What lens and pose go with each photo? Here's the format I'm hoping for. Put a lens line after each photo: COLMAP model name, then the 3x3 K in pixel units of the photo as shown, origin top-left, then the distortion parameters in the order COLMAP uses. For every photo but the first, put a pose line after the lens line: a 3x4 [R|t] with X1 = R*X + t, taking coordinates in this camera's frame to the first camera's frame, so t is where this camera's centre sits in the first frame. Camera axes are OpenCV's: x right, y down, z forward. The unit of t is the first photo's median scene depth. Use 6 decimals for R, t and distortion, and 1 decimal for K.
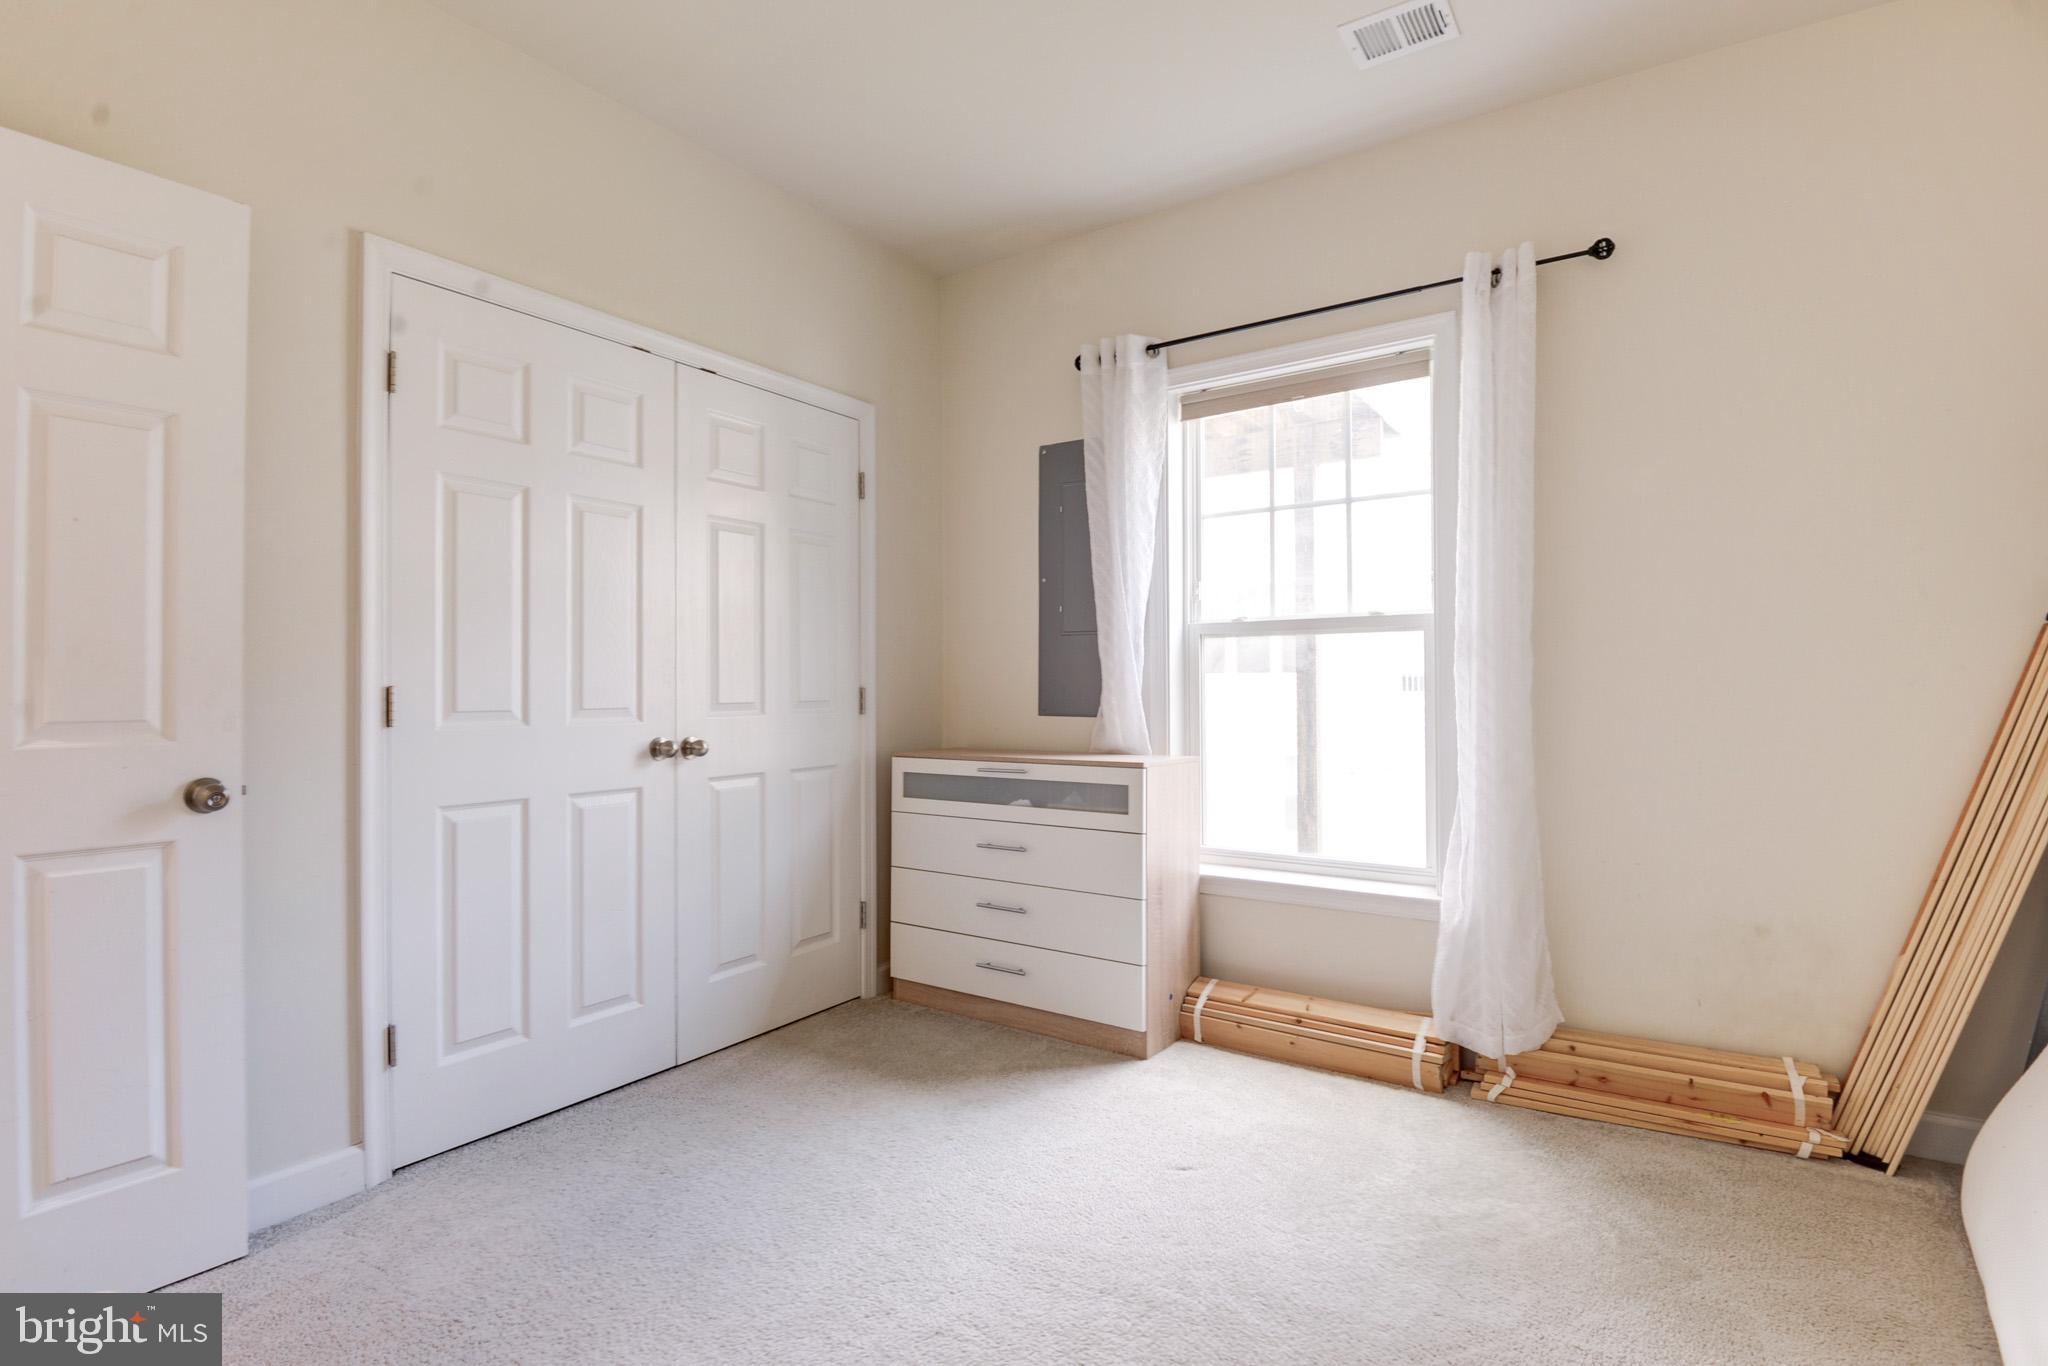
lens RADIAL K [[984.2, 0, 1034.5], [0, 984.2, 687.9], [0, 0, 1]] dist [-0.016787, -0.002184]
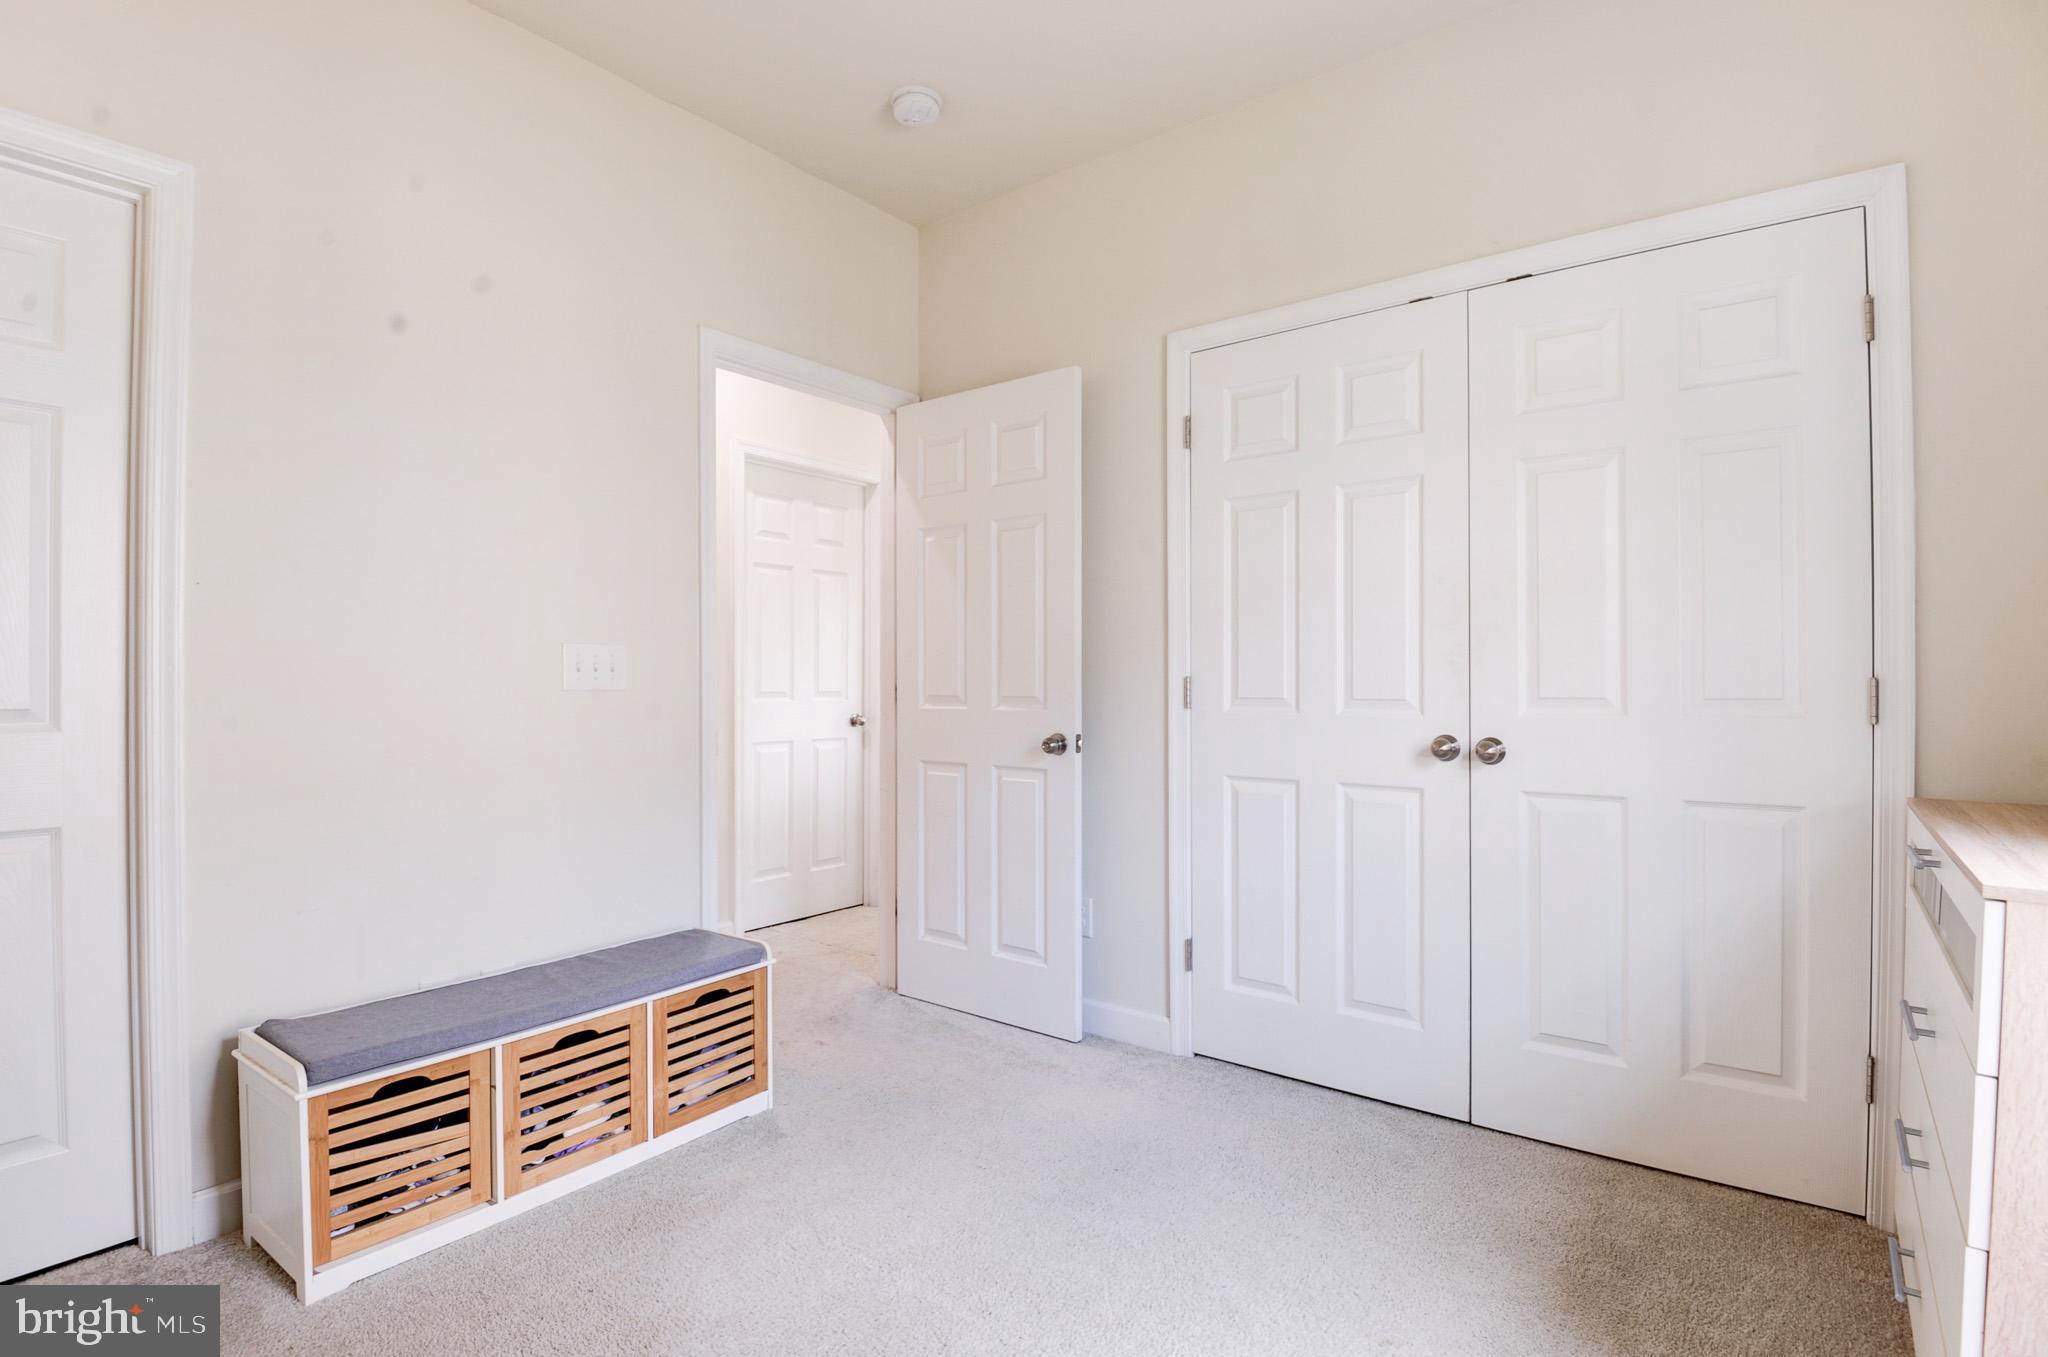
lens RADIAL K [[984.2, 0, 1026.2], [0, 984.2, 692.5], [0, 0, 1]] dist [-0.016787, -0.002184]
pose [[-0.068176, 0.017480, -0.997520, 0.575745], [0.001007, 0.999847, 0.017452, -0.003250], [0.997673, 0.000185, -0.068184, 0.775574]]
